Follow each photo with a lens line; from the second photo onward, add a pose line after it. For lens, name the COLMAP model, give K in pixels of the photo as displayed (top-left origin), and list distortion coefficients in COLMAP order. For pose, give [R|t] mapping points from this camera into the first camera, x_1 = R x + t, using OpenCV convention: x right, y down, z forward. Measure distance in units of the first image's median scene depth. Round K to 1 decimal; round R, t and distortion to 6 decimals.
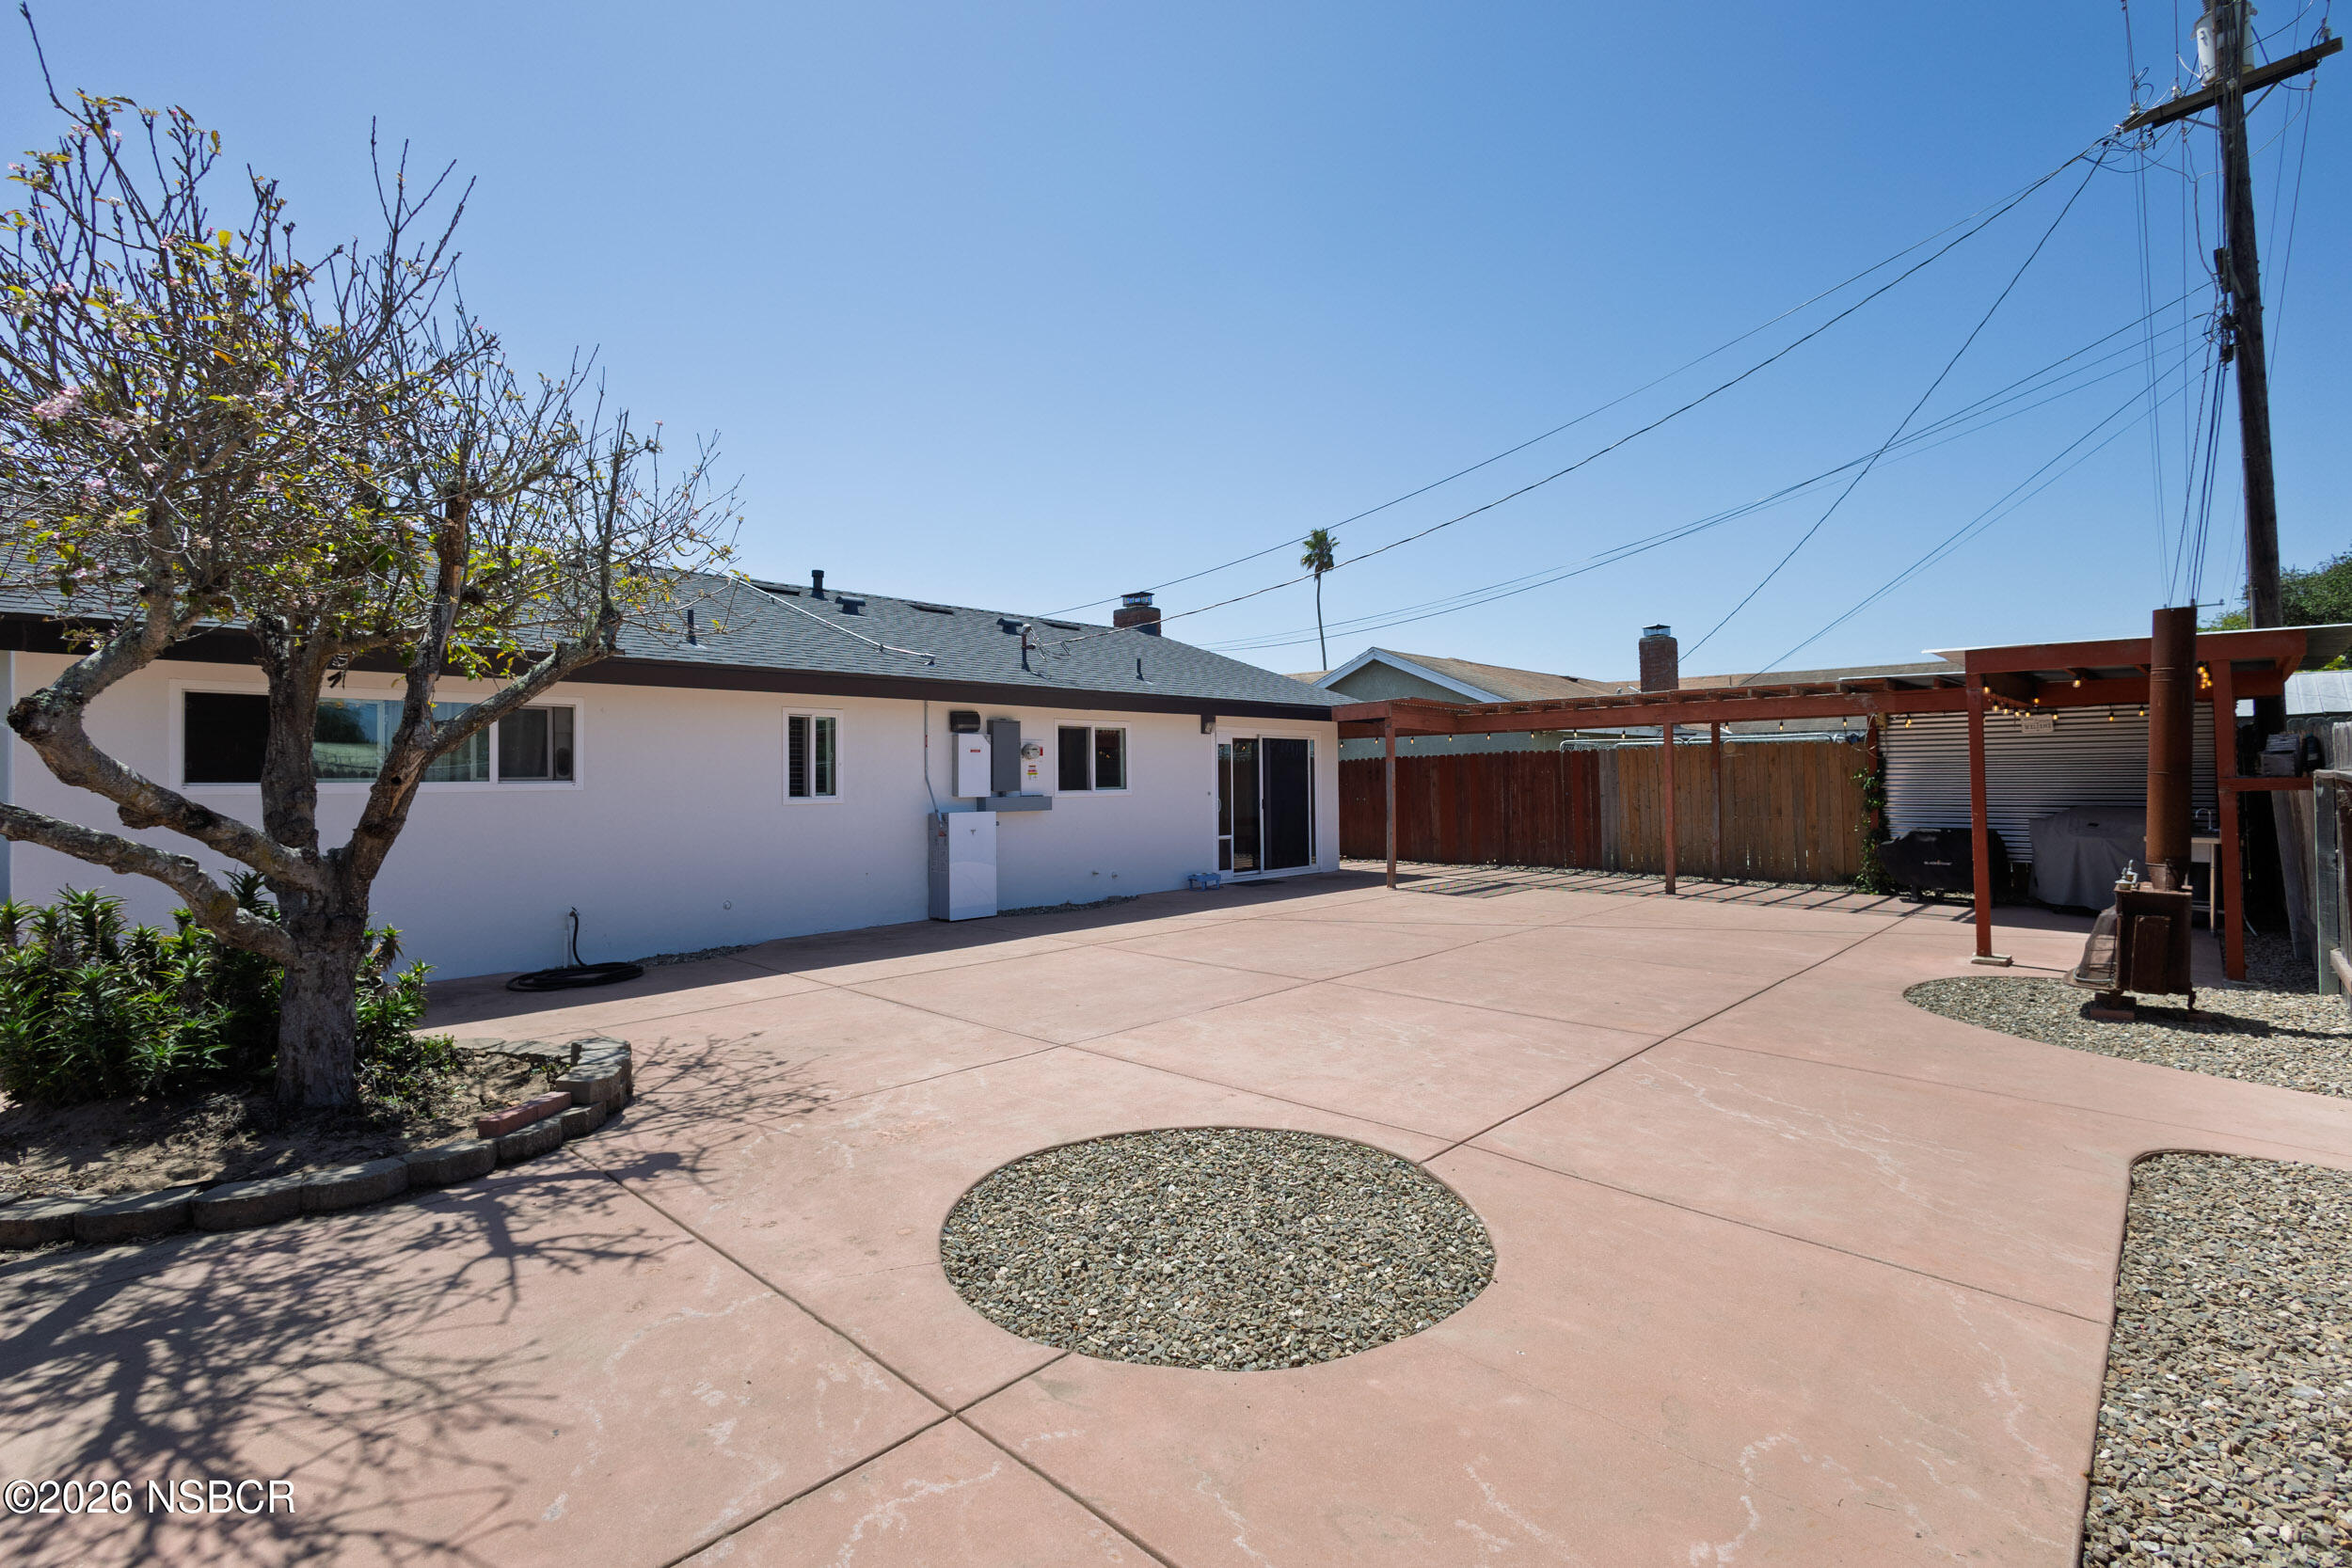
lens RADIAL K [[1080.5, 0, 1179.9], [0, 1080.5, 785.6], [0, 0, 1]] dist [0.003026, -0.000329]
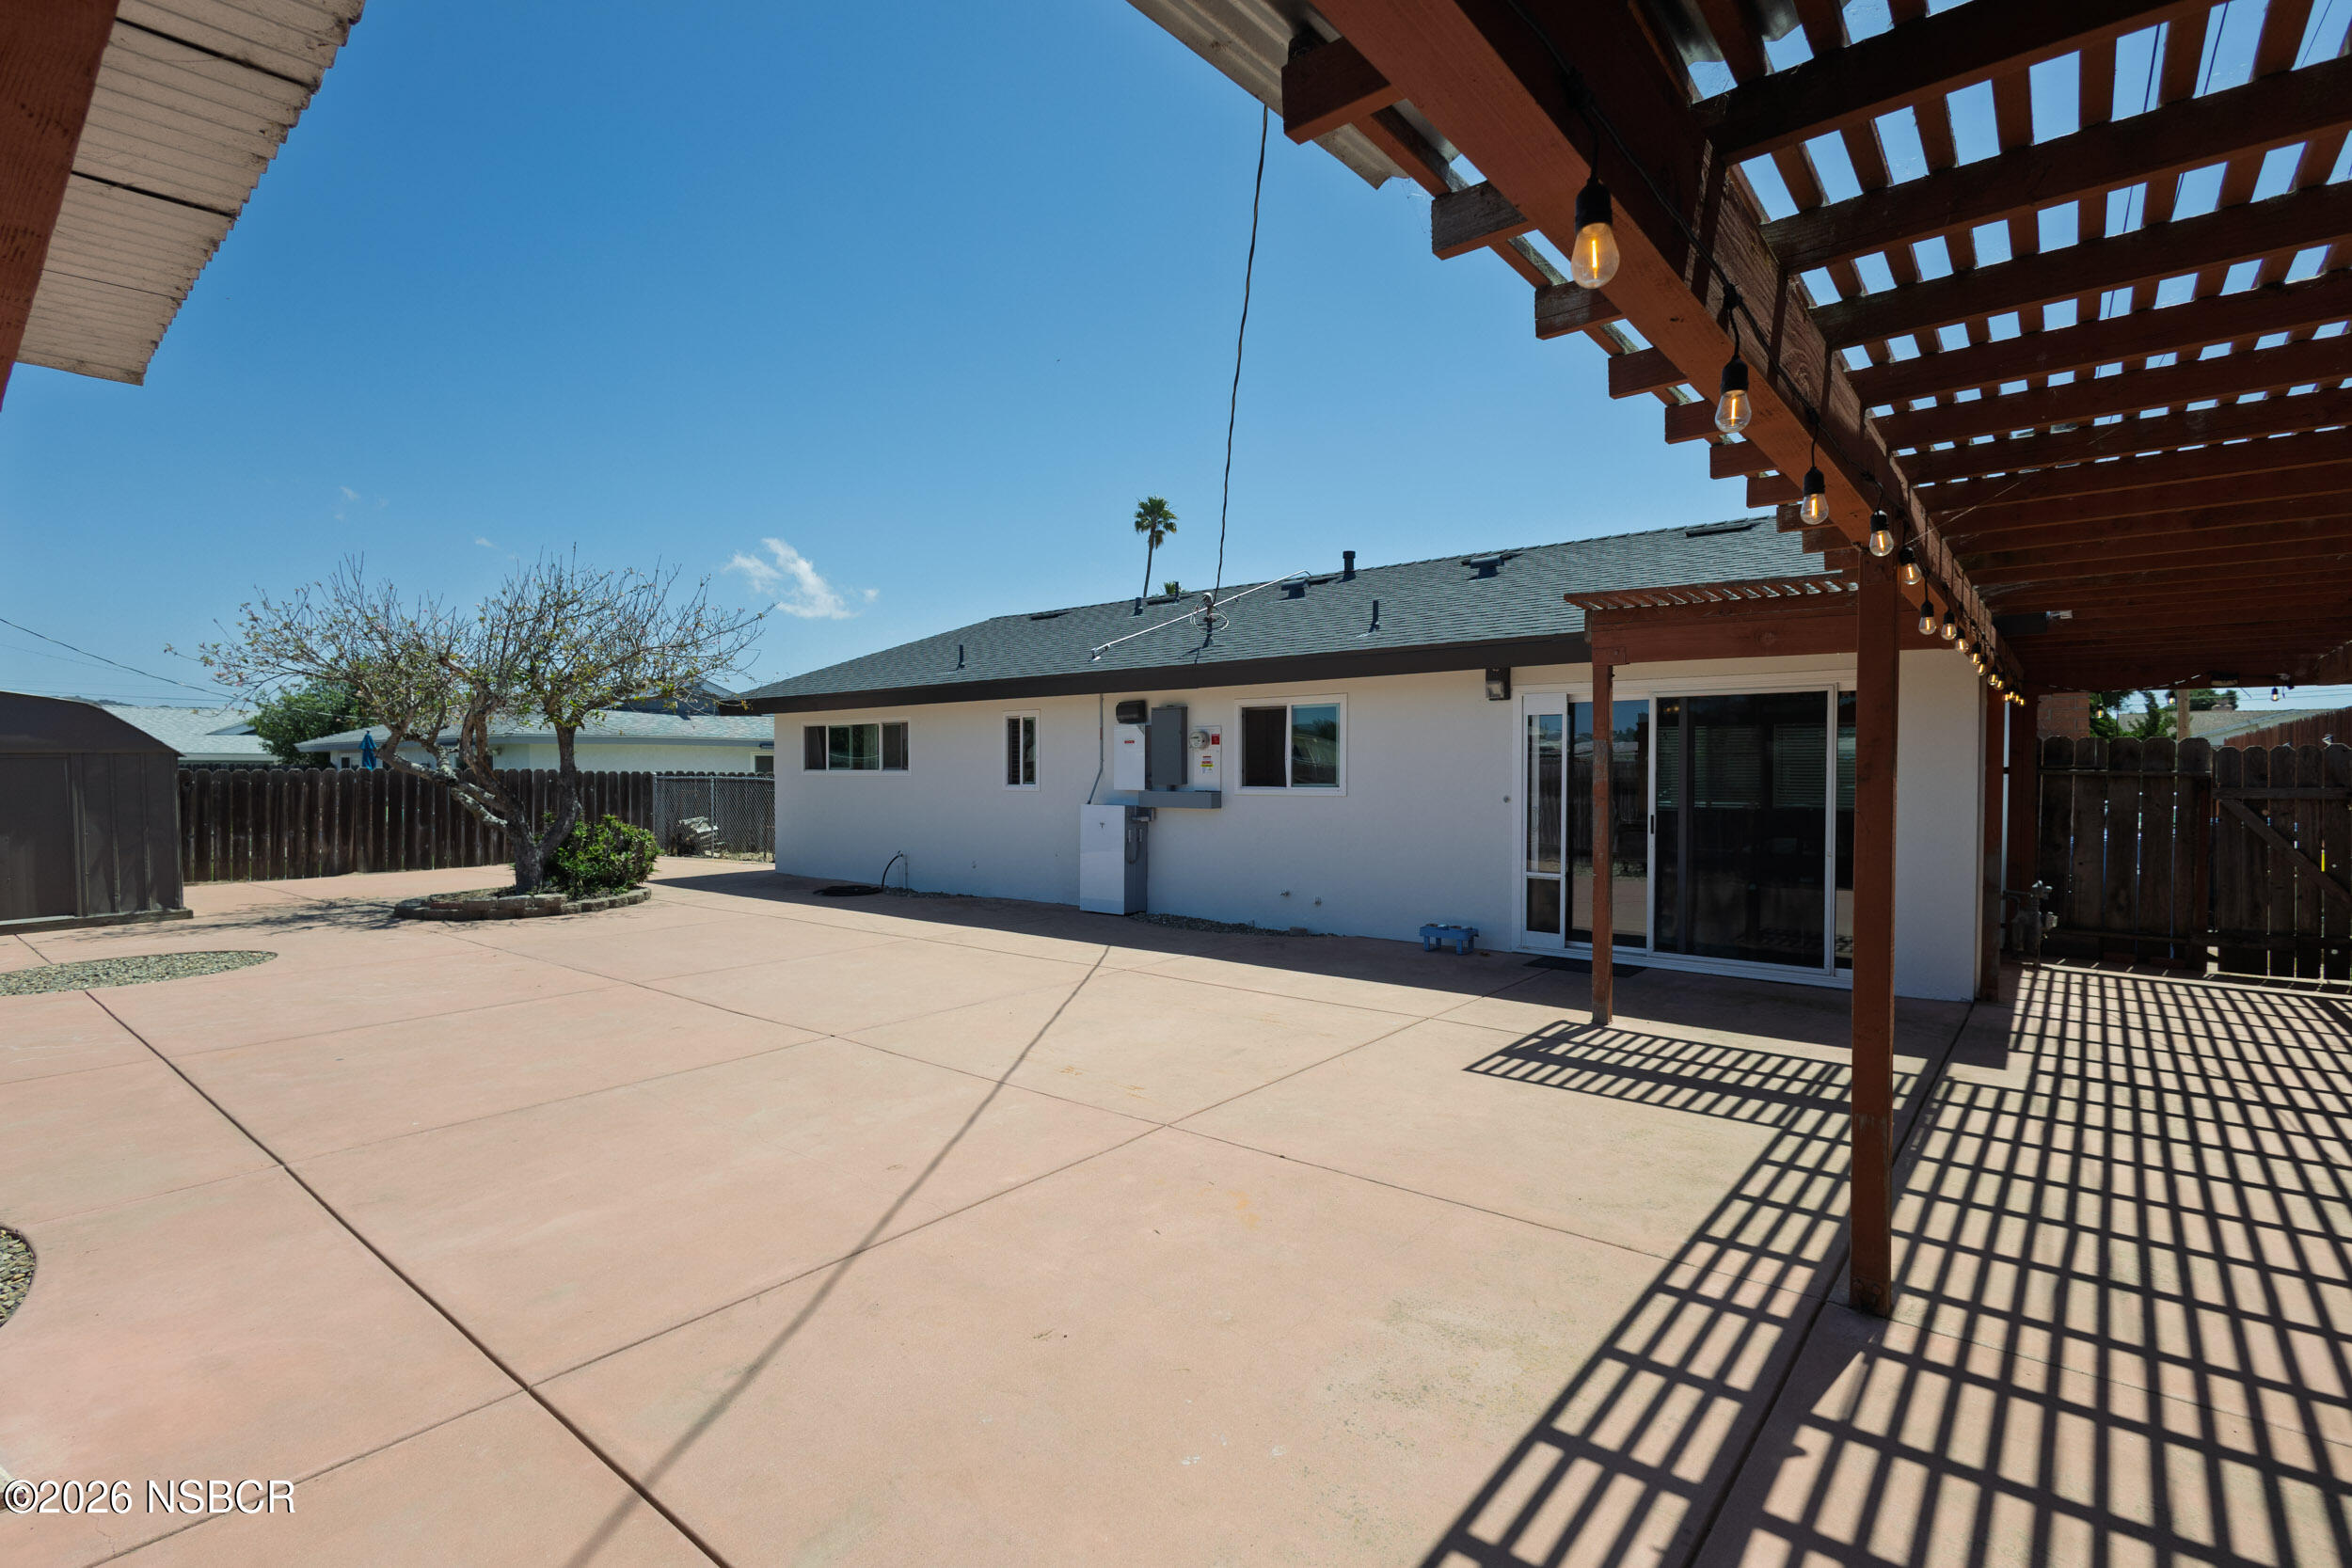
lens RADIAL K [[1080.5, 0, 1181.7], [0, 1080.5, 770.8], [0, 0, 1]] dist [0.003026, -0.000329]
pose [[0.065148, 0.011367, -0.997811, 0.846289], [-0.007862, 0.999910, 0.010877, -0.019392], [0.997845, 0.007136, 0.065231, 1.090841]]
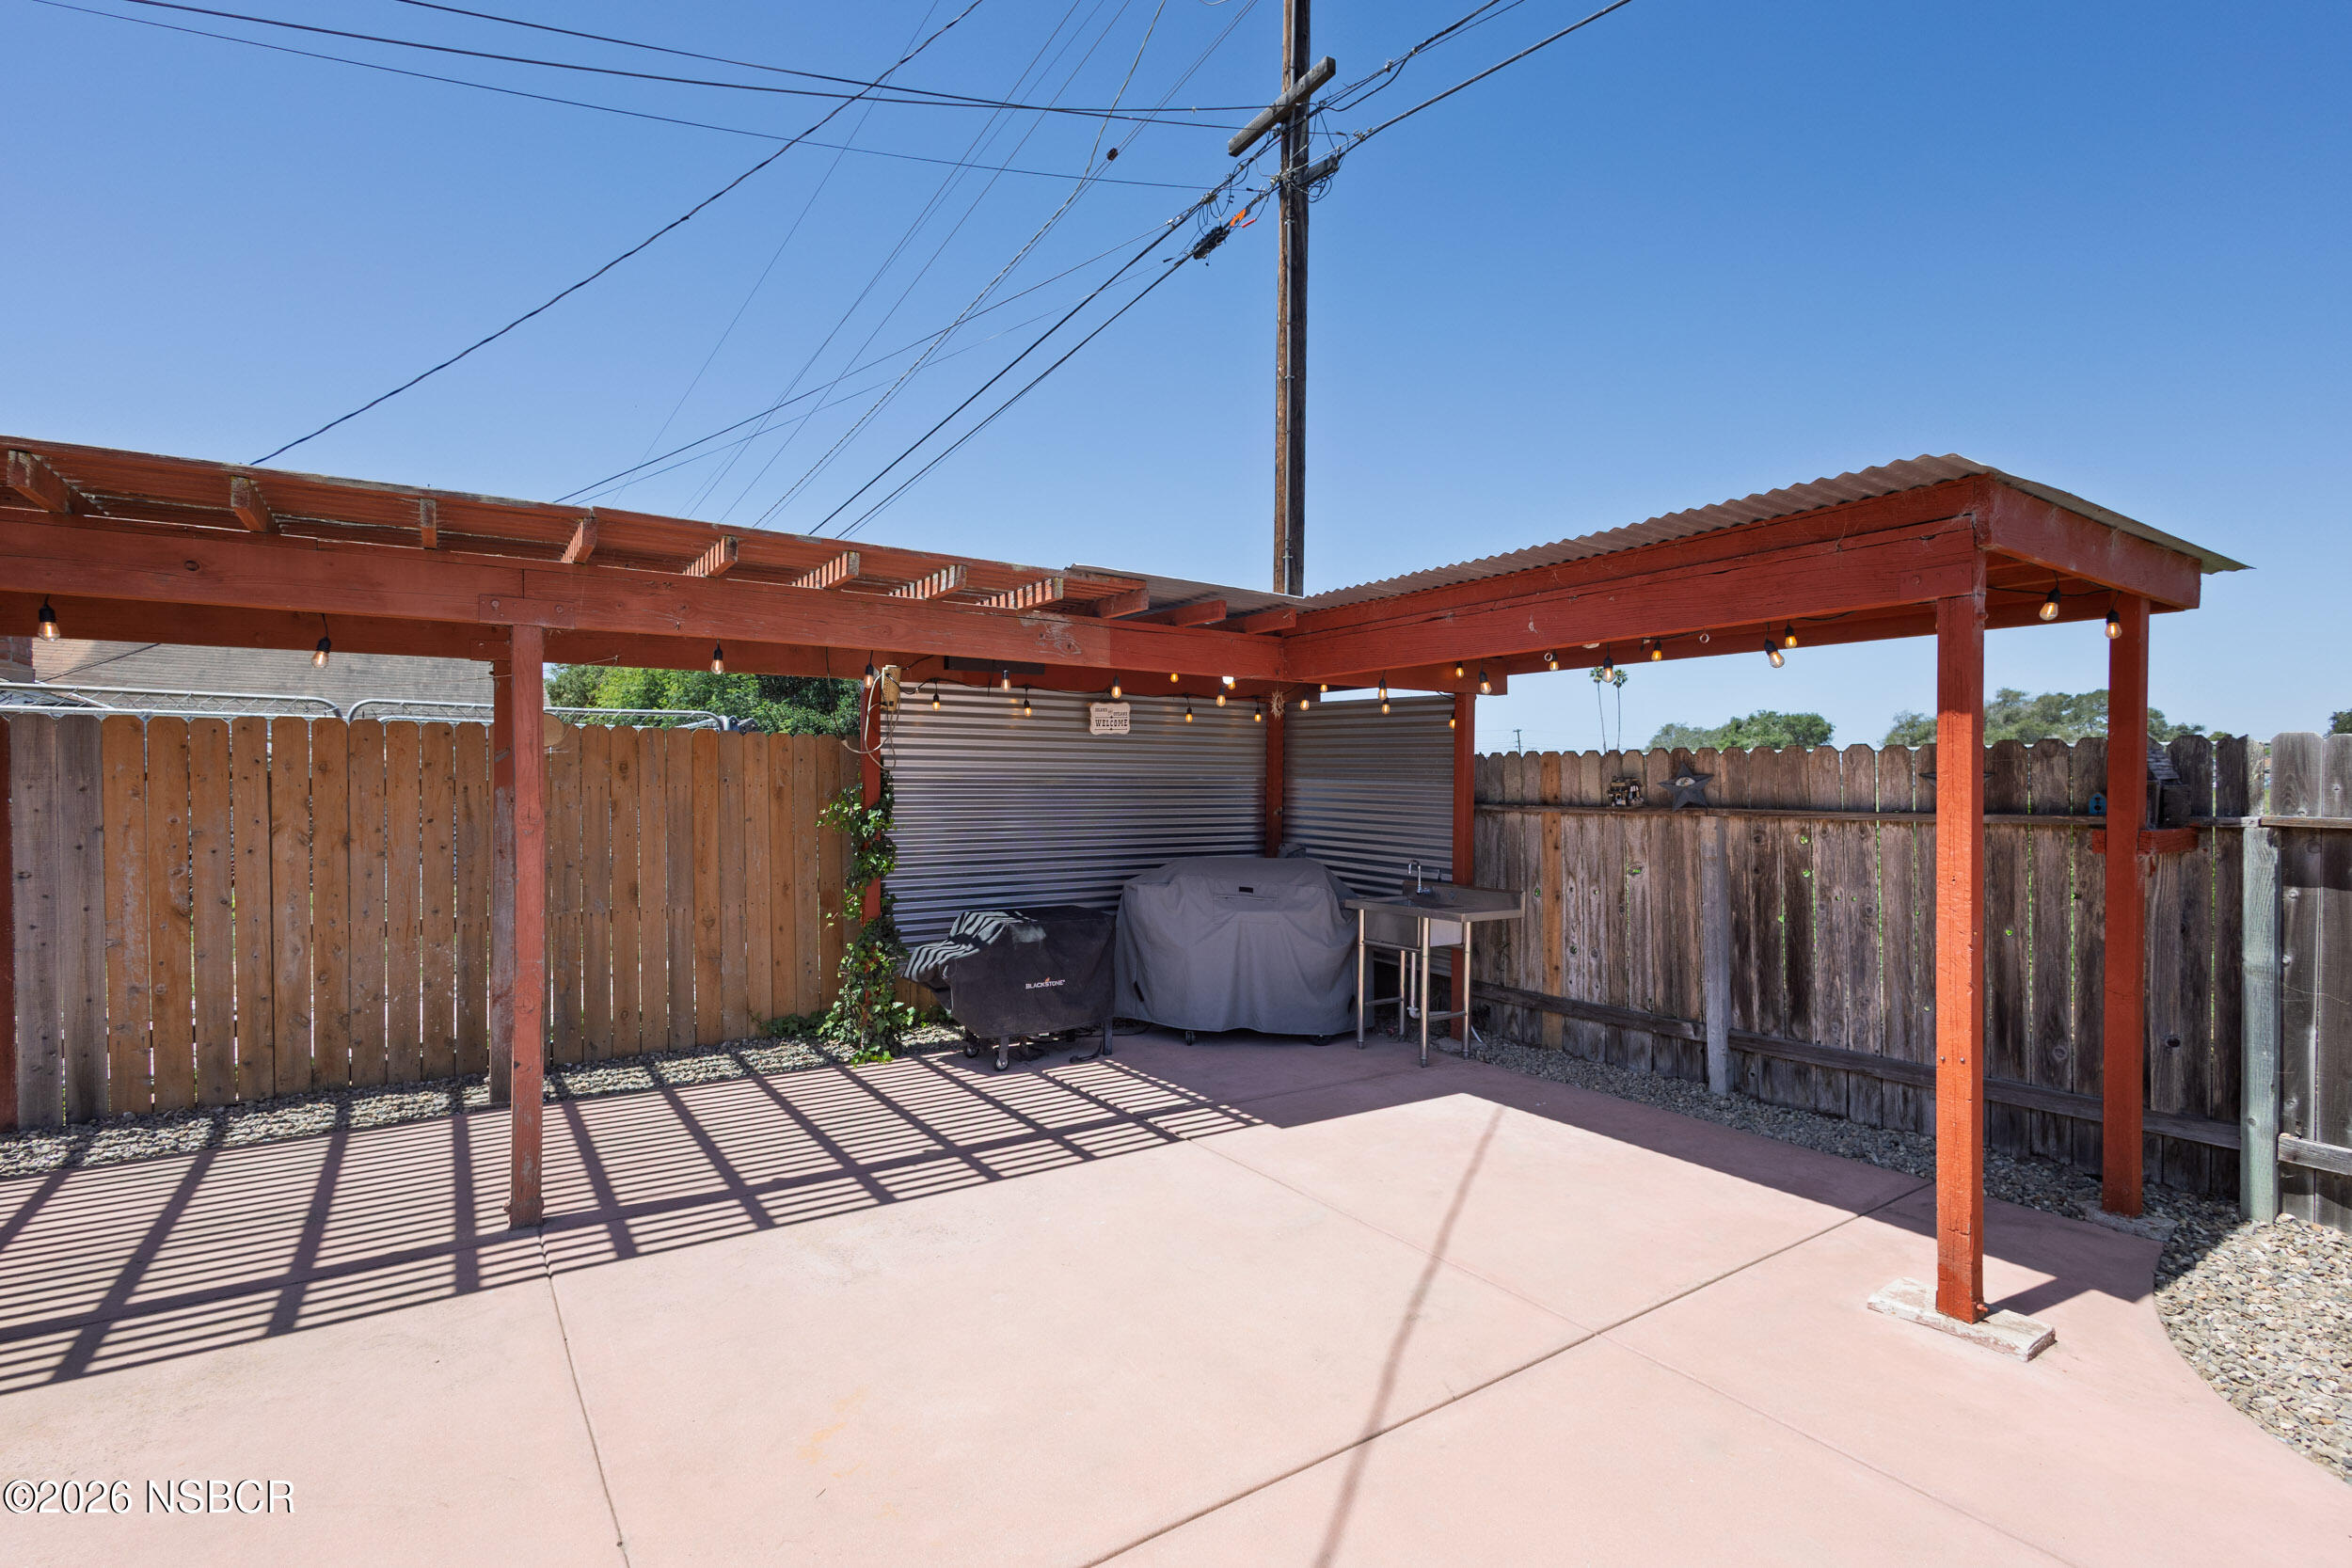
lens RADIAL K [[1080.5, 0, 1173.6], [0, 1080.5, 791.9], [0, 0, 1]] dist [0.003026, -0.000329]
pose [[0.201360, 0.004725, 0.979506, 0.268628], [0.000684, 0.999987, -0.004964, -0.017260], [-0.979517, 0.001670, 0.201354, 1.009736]]
